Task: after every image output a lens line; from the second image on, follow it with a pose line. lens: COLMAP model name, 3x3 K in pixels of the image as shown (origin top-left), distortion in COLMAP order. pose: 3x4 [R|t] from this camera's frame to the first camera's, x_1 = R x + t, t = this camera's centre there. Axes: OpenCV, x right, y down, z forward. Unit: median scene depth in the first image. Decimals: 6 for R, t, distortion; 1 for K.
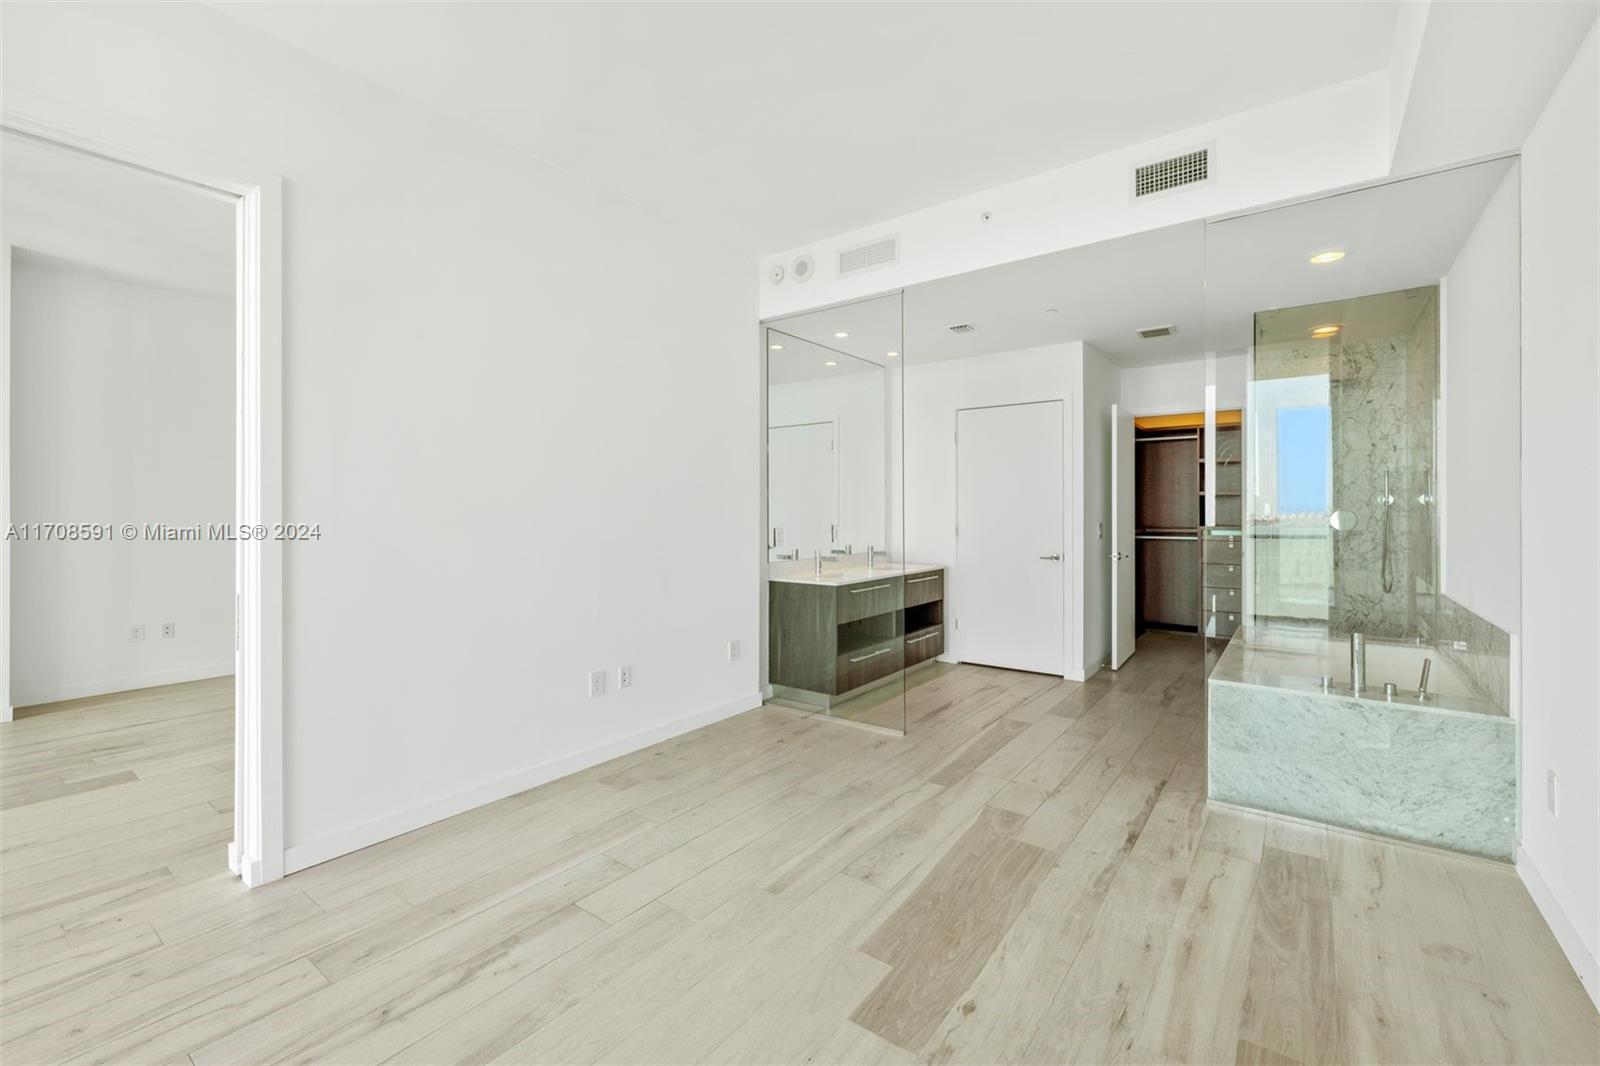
lens RADIAL K [[686.9, 0, 802.7], [0, 686.9, 468.2], [0, 0, 1]] dist [-0.000069, 0.000097]
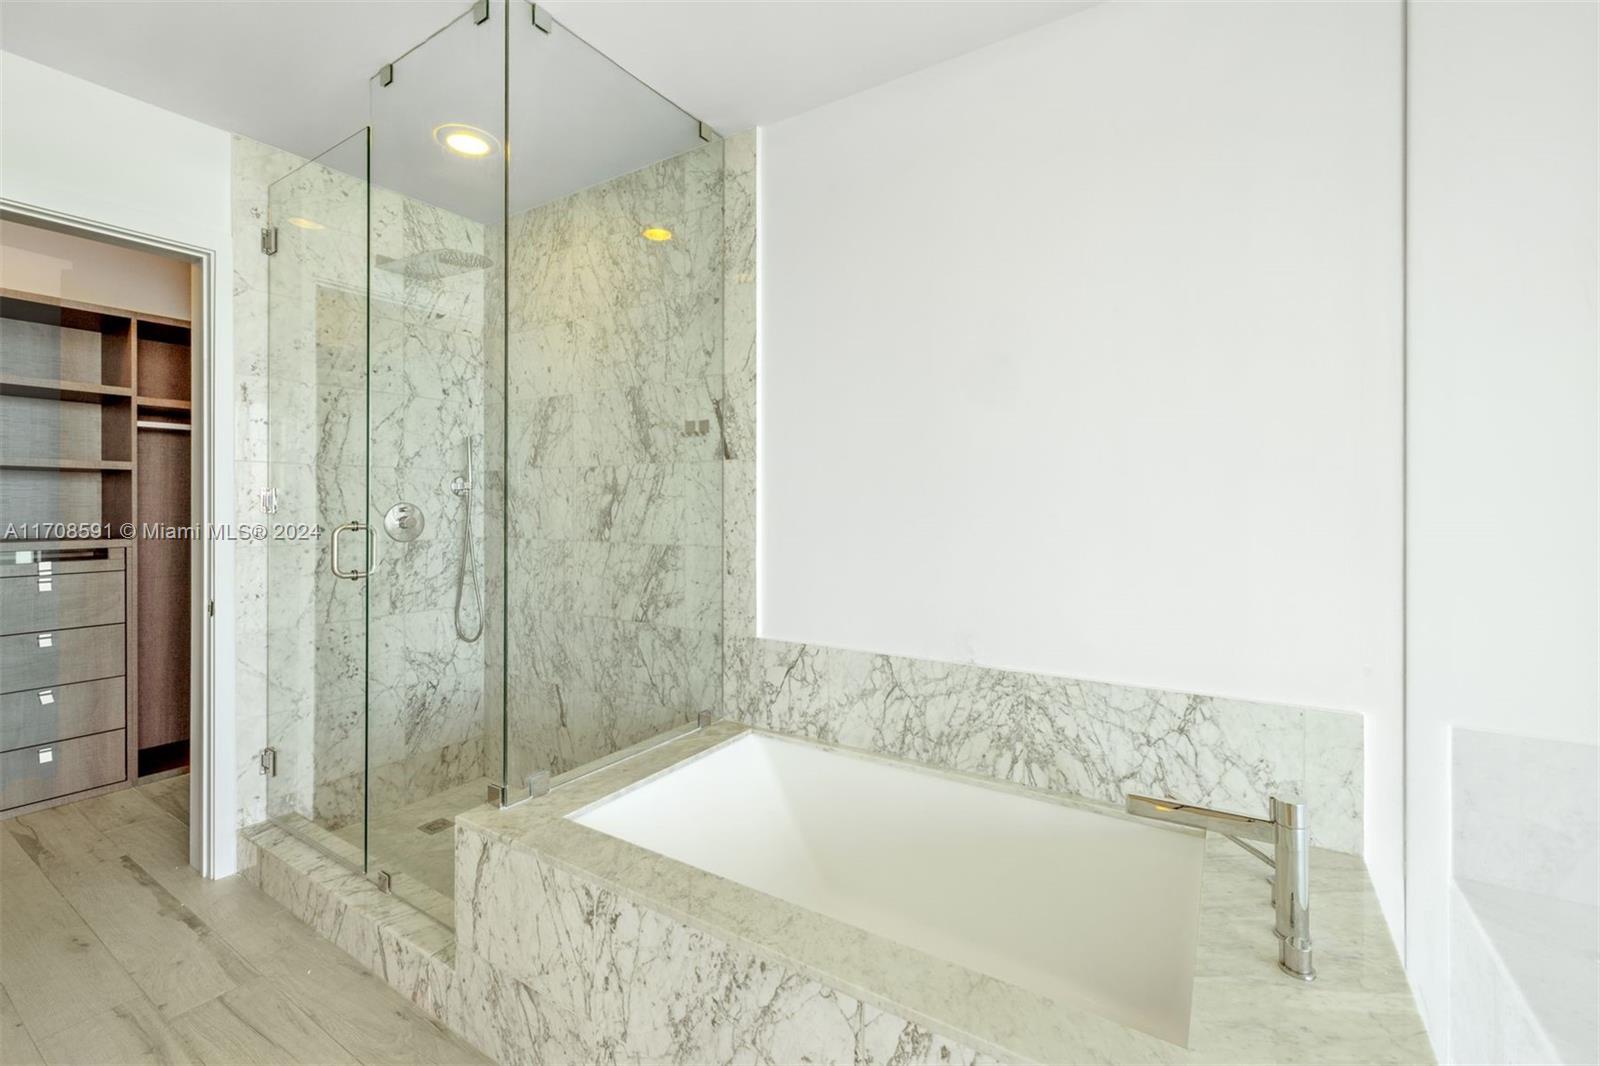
lens RADIAL K [[686.8, 0, 755.4], [0, 686.8, 522.9], [0, 0, 1]] dist [0.002817, 0.000353]
pose [[-0.041991, -0.022502, 0.998865, 0.322712], [-0.062275, 0.997861, 0.019862, 0.066999], [-0.997175, -0.061371, -0.043303, 1.033601]]
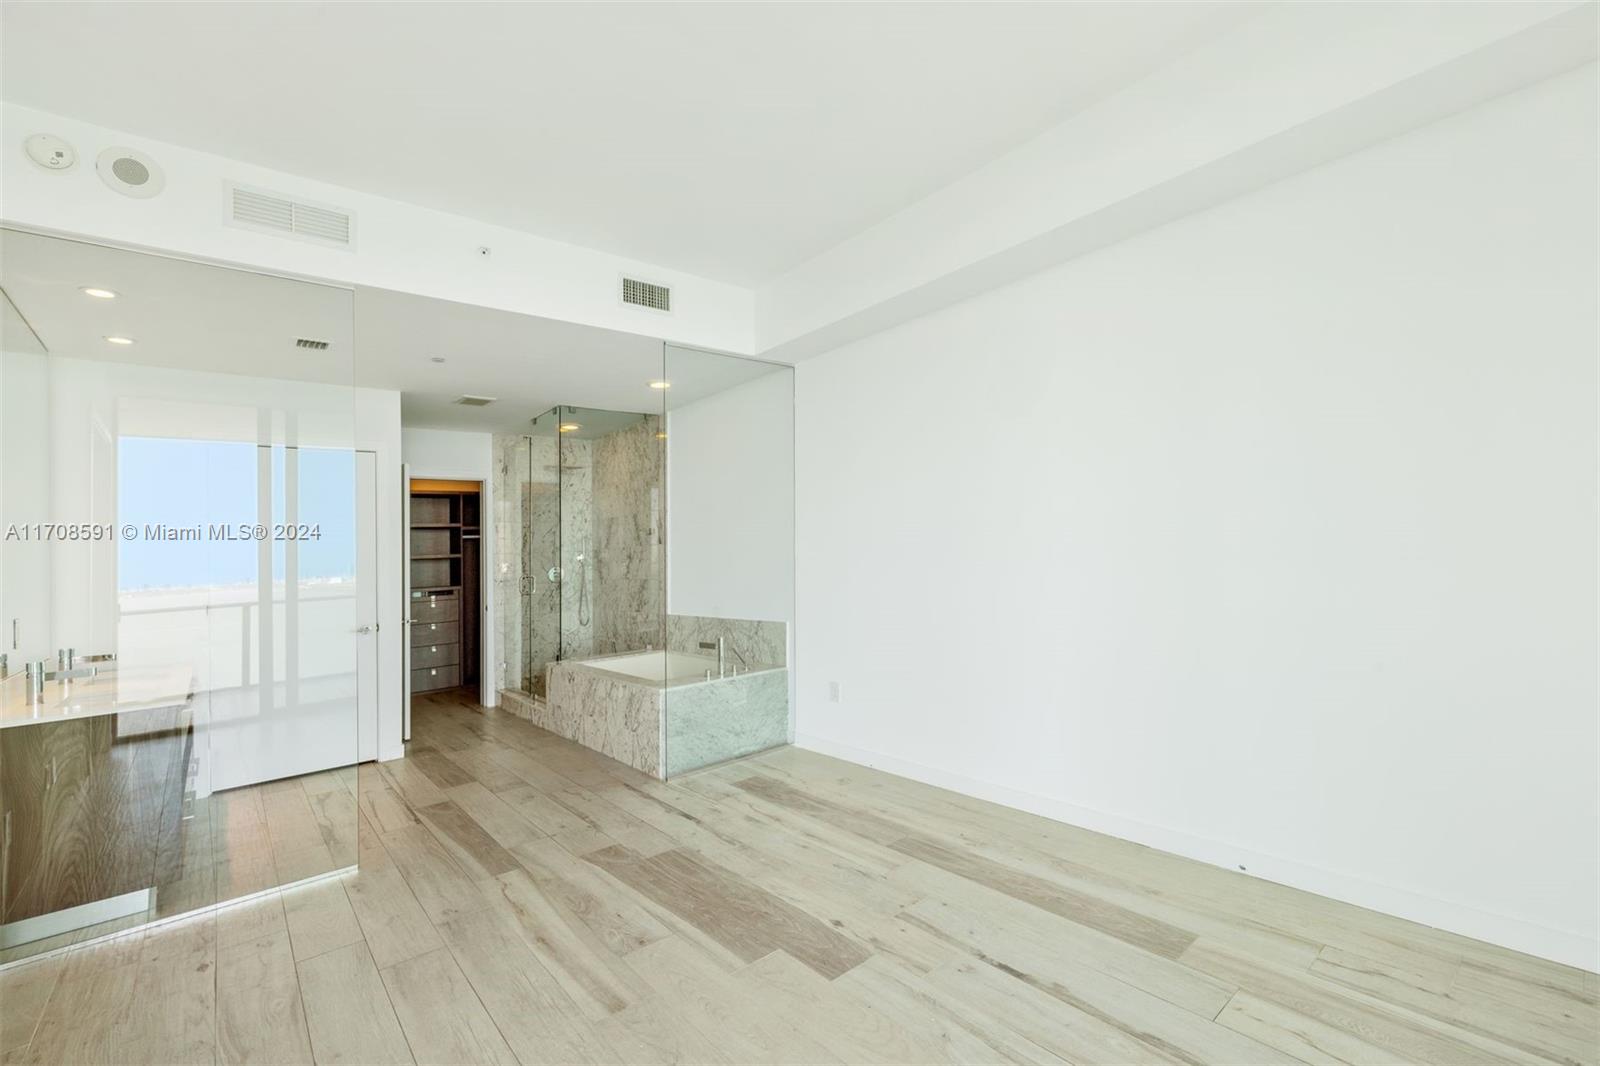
lens RADIAL K [[678.8, 0, 803.7], [0, 678.8, 524.0], [0, 0, 1]] dist [0.002890, 0.000192]
pose [[0.218886, 0.037124, 0.975044, -0.507210], [-0.013810, 0.999294, -0.034947, 0.026579], [-0.975653, -0.005815, 0.219244, 0.362429]]
